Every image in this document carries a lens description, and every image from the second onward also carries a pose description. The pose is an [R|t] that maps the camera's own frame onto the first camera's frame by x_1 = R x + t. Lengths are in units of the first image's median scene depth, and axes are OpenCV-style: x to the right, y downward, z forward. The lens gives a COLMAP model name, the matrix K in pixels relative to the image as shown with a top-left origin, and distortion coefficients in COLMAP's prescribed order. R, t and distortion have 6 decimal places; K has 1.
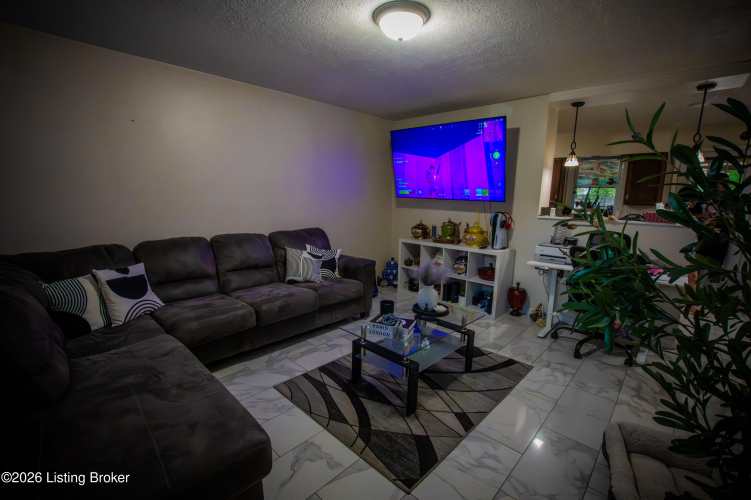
lens RADIAL K [[330.2, 0, 375.8], [0, 330.2, 253.3], [0, 0, 1]] dist [-0.025354, 0.001090]
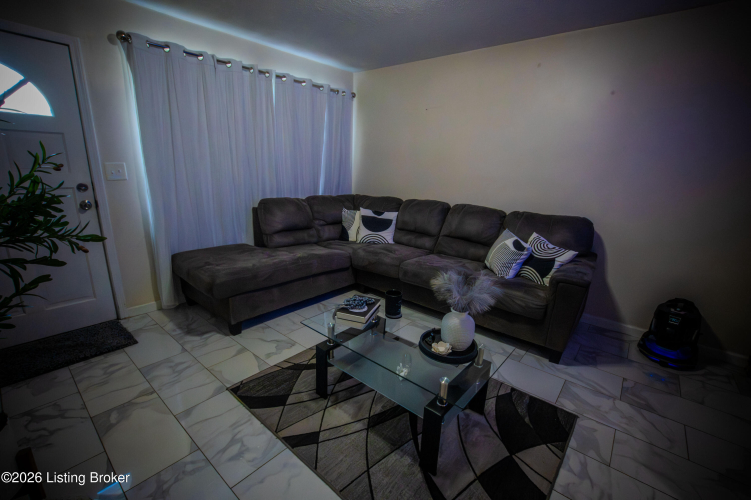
lens RADIAL K [[330.2, 0, 375.8], [0, 330.2, 253.3], [0, 0, 1]] dist [-0.025354, 0.001090]
pose [[0.059322, 0.247368, -0.967104, 0.931503], [-0.202995, 0.951557, 0.230940, -0.146783], [0.977381, 0.182617, 0.106662, 0.989631]]
